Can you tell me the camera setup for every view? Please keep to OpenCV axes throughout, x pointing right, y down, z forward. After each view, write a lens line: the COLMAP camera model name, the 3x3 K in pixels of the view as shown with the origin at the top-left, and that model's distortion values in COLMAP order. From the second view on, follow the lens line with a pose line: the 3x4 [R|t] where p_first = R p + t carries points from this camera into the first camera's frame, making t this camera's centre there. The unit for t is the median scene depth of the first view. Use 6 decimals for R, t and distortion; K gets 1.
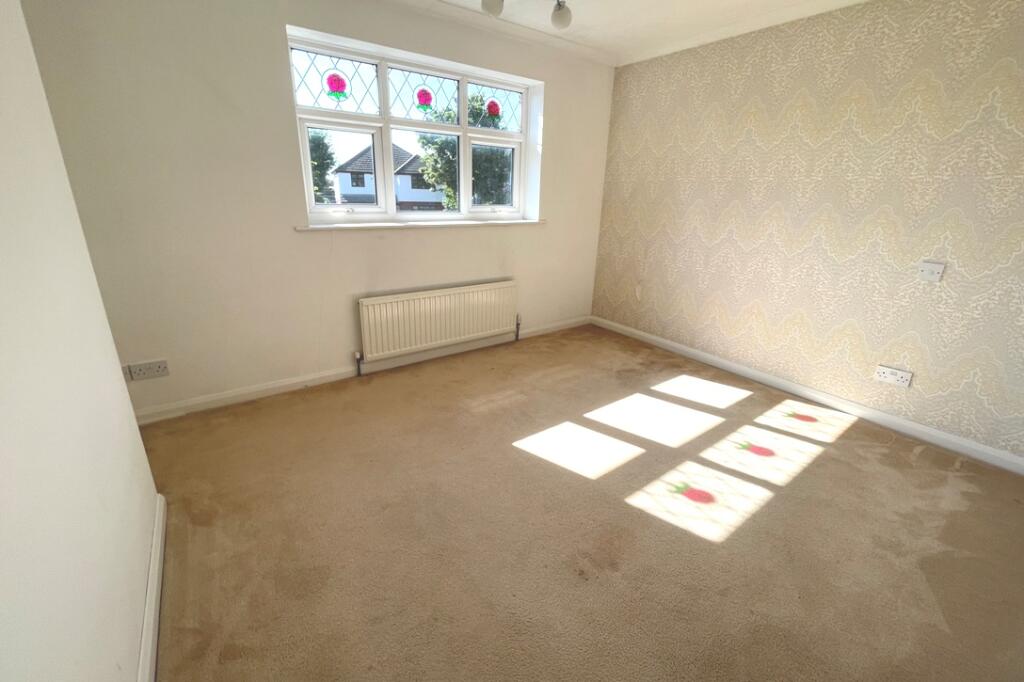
lens RADIAL K [[414.4, 0, 506.3], [0, 414.4, 331.0], [0, 0, 1]] dist [-0.000959, -0.000399]
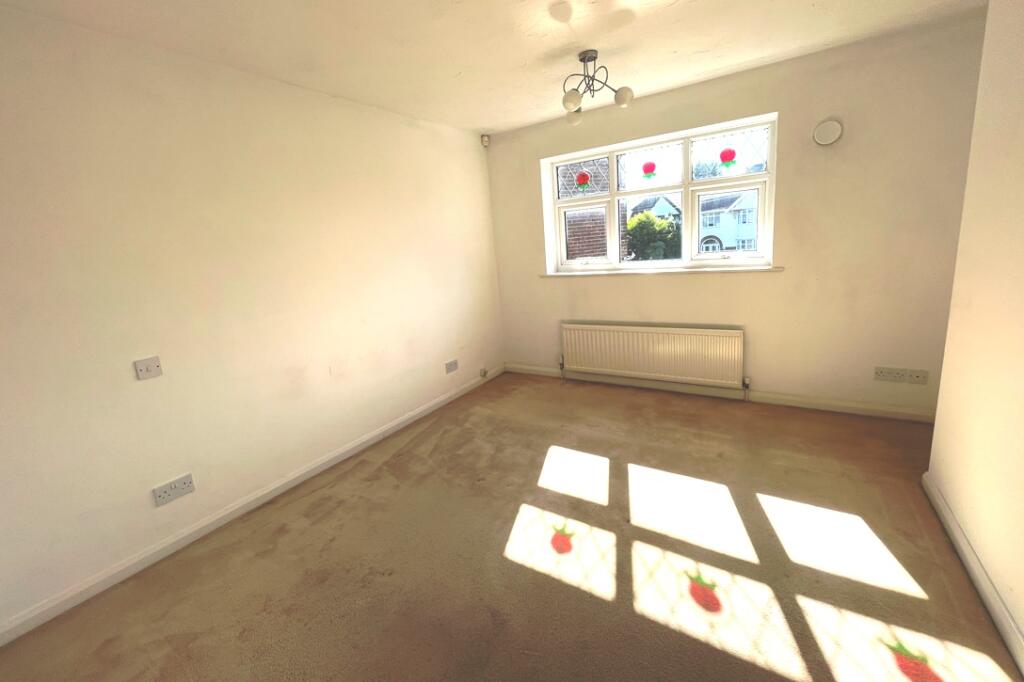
lens RADIAL K [[414.4, 0, 506.3], [0, 414.4, 331.0], [0, 0, 1]] dist [-0.000959, -0.000399]
pose [[0.327915, 0.135442, -0.934948, 0.938201], [-0.207703, 0.975790, 0.068511, -0.111306], [0.921592, 0.171726, 0.348108, 0.311010]]
